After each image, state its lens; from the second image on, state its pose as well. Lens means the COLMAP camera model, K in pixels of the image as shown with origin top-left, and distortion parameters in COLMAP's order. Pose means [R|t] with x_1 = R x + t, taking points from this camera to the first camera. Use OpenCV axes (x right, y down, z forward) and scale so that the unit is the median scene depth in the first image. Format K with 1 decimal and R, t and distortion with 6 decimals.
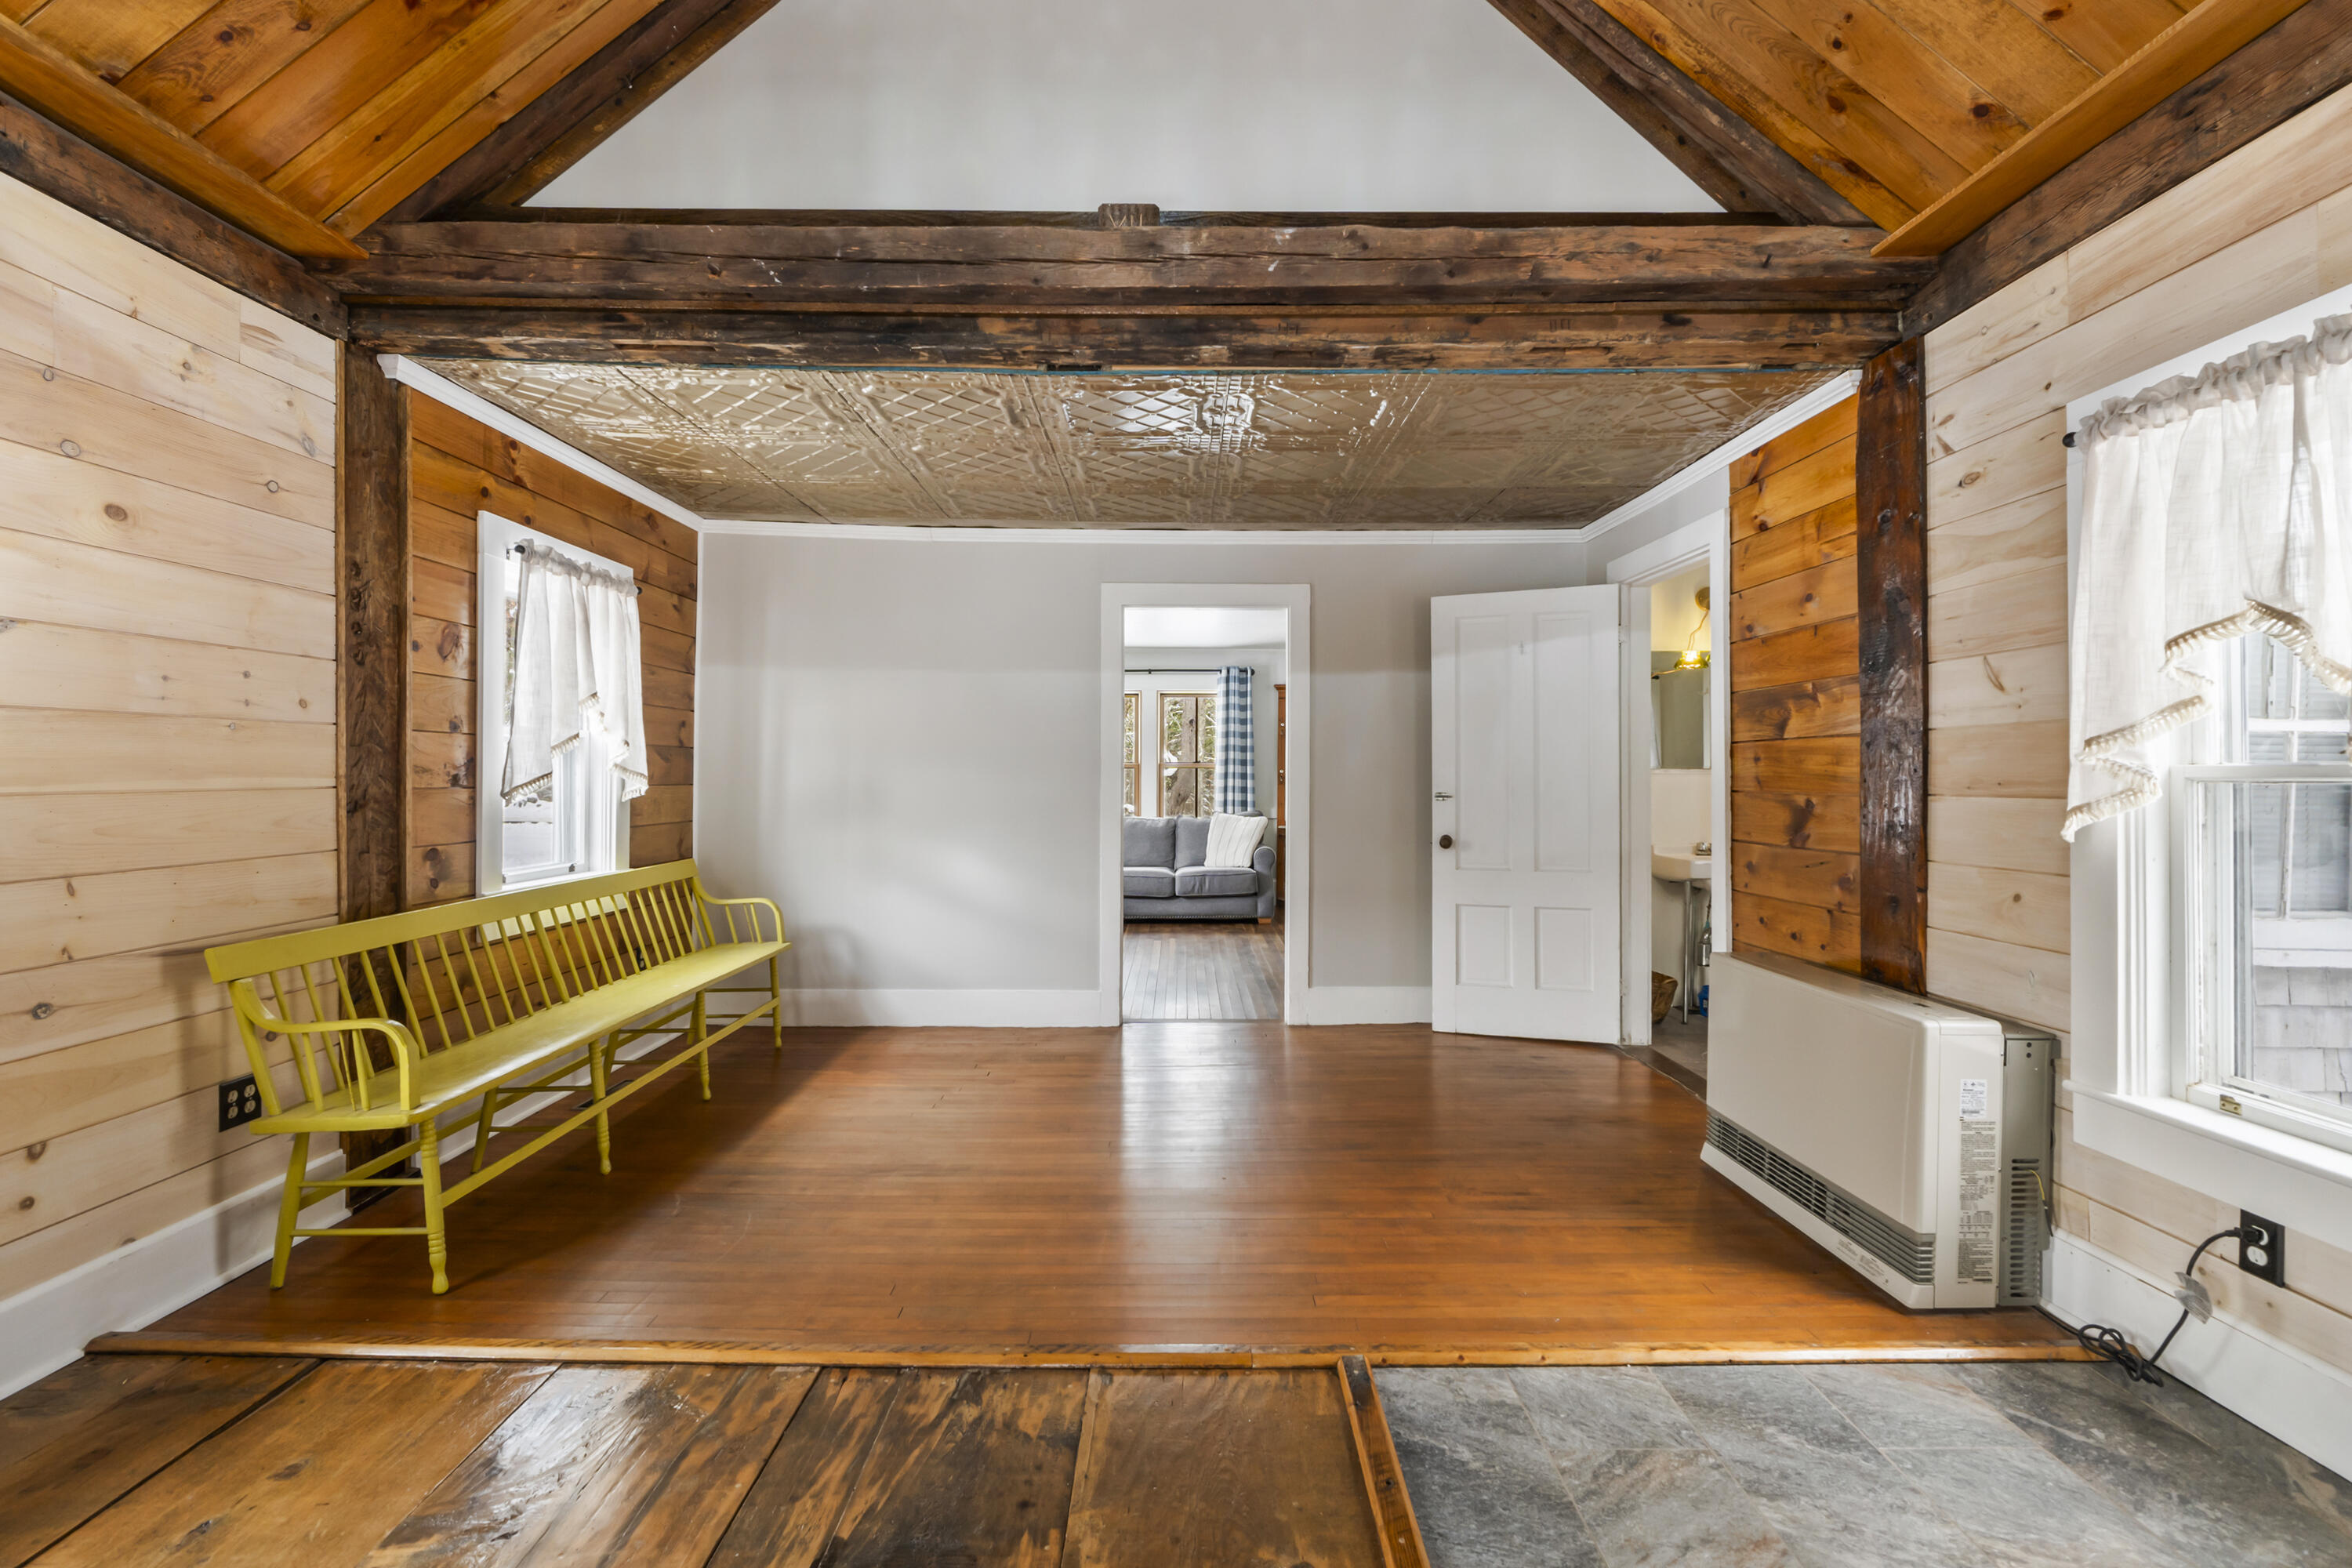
lens RADIAL K [[1067.8, 0, 1176.7], [0, 1067.8, 777.7], [0, 0, 1]] dist [-0.001231, -0.000500]
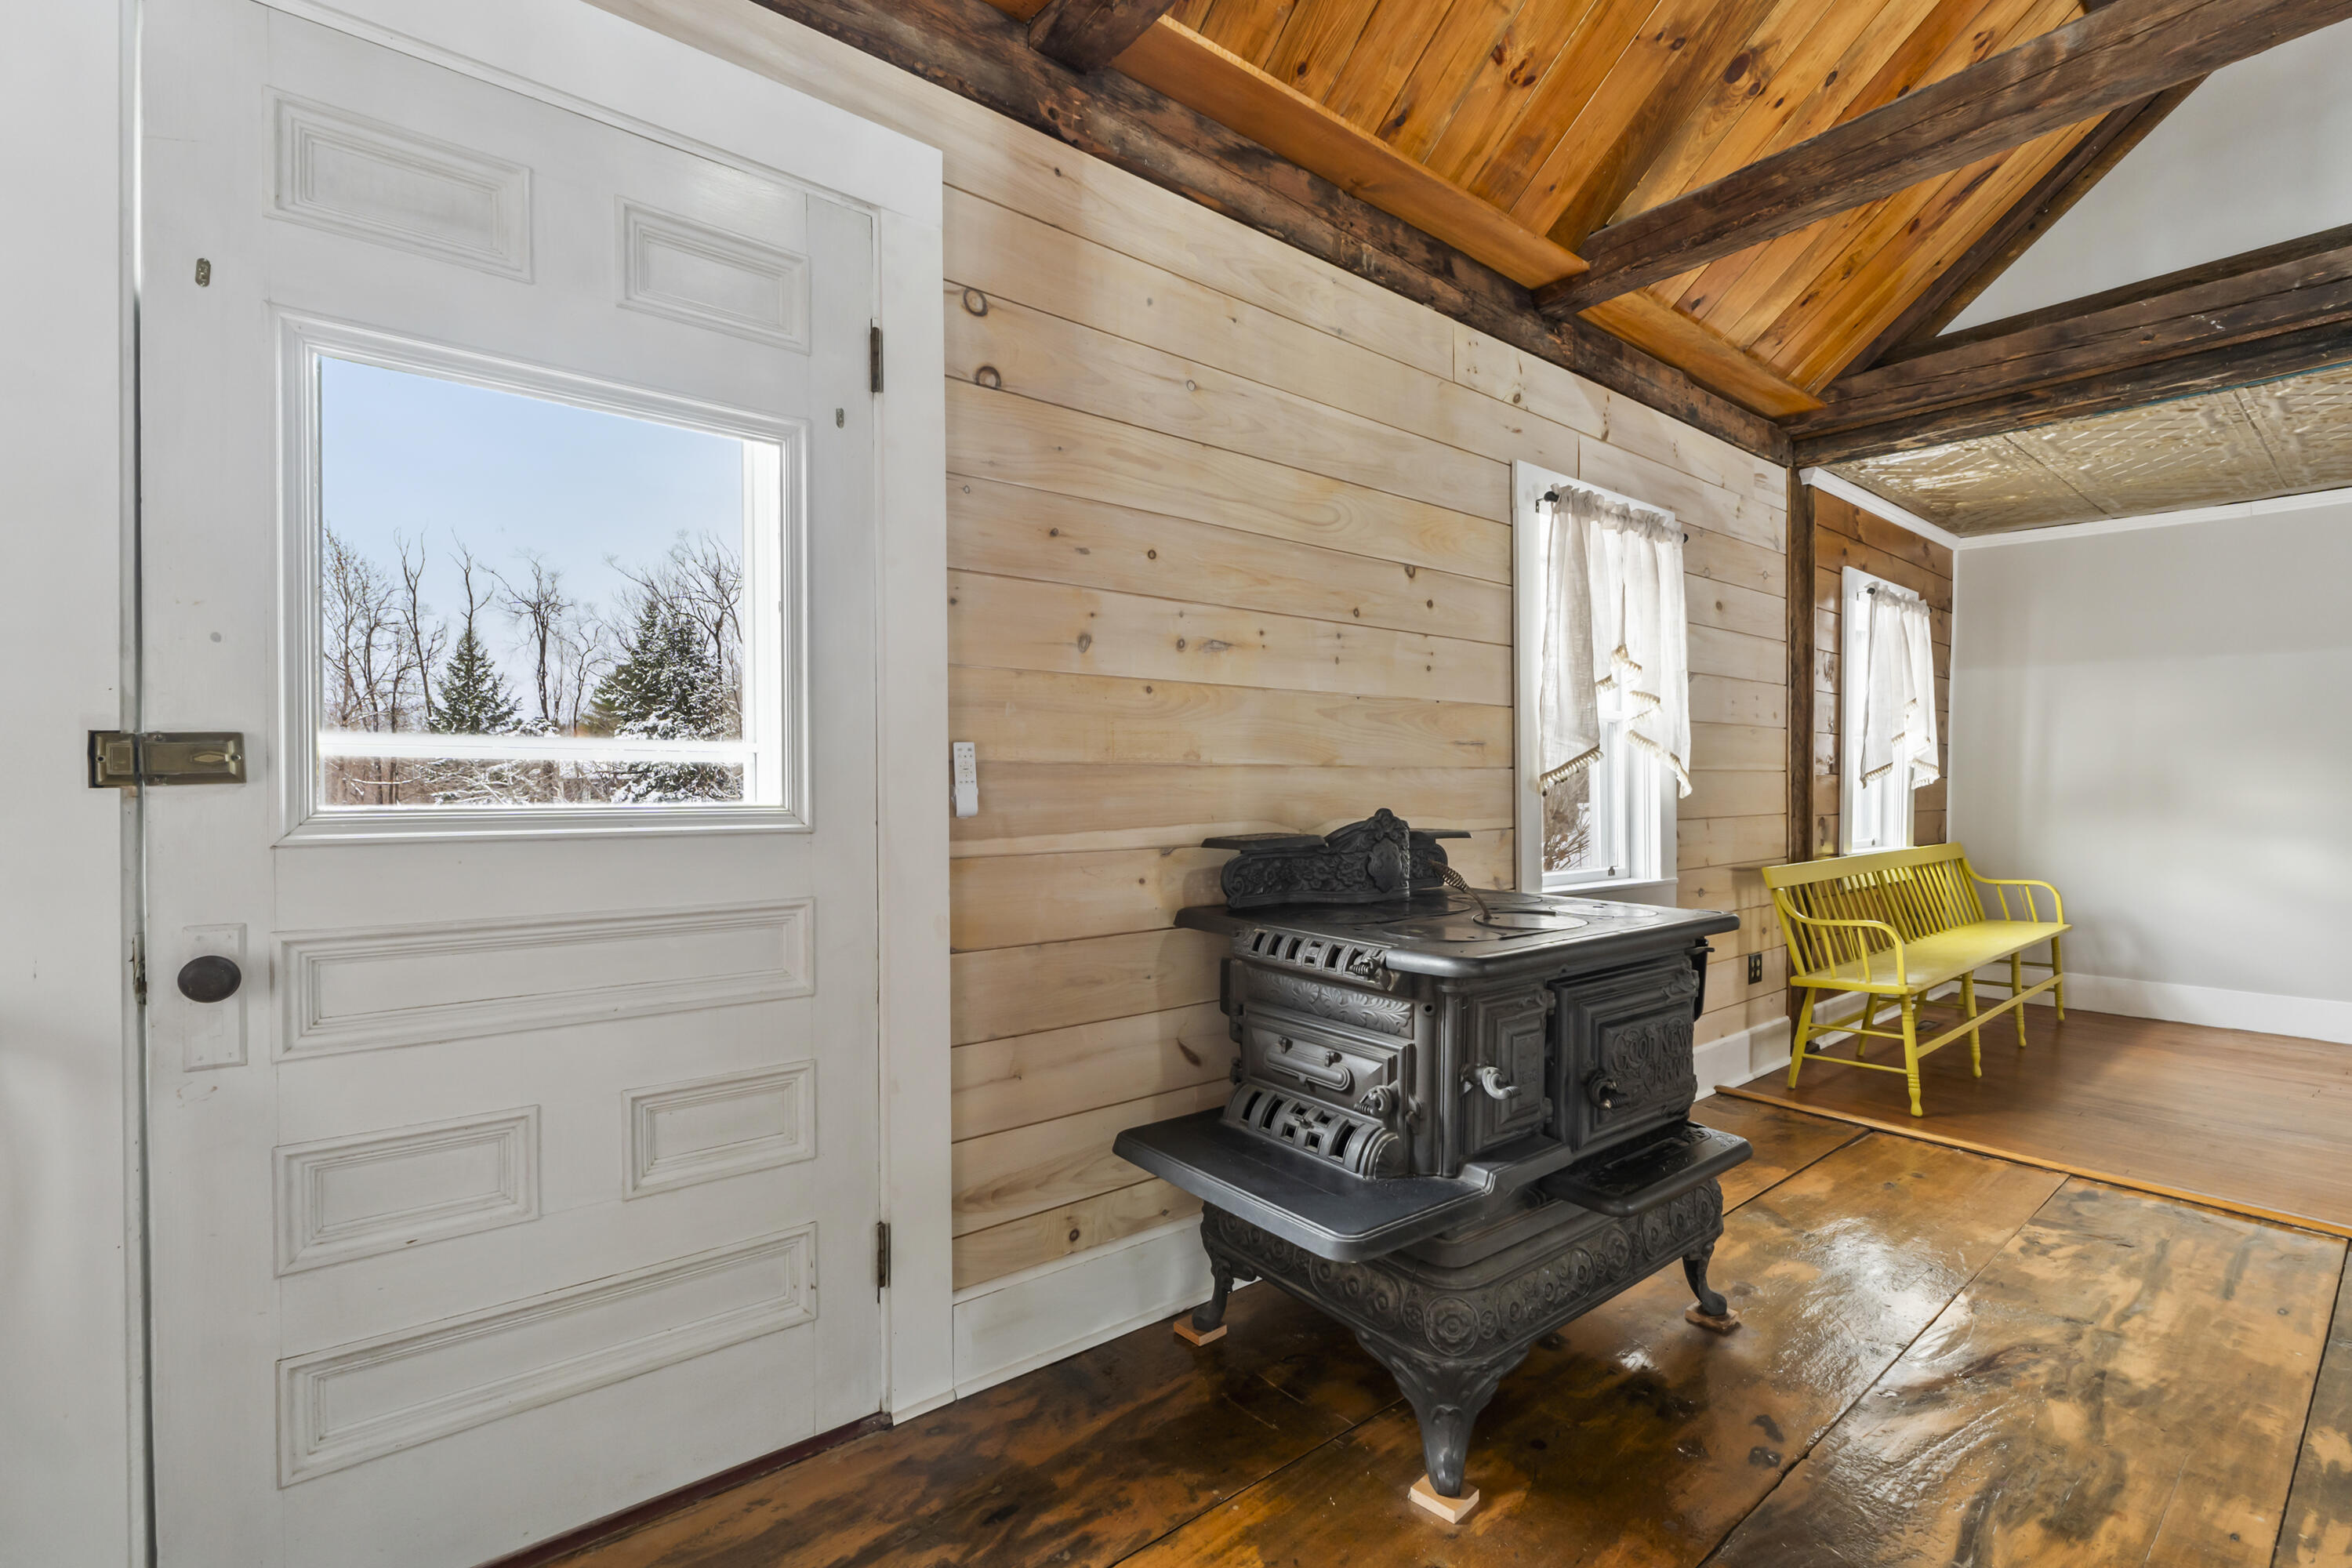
lens RADIAL K [[1054.1, 0, 1171.7], [0, 1054.1, 799.9], [0, 0, 1]] dist [0.000092, 0.000016]
pose [[0.629870, 0.005224, -0.776683, -0.190101], [0.000097, 0.999977, 0.006804, 0.039241], [0.776700, -0.004360, 0.629855, -0.585495]]
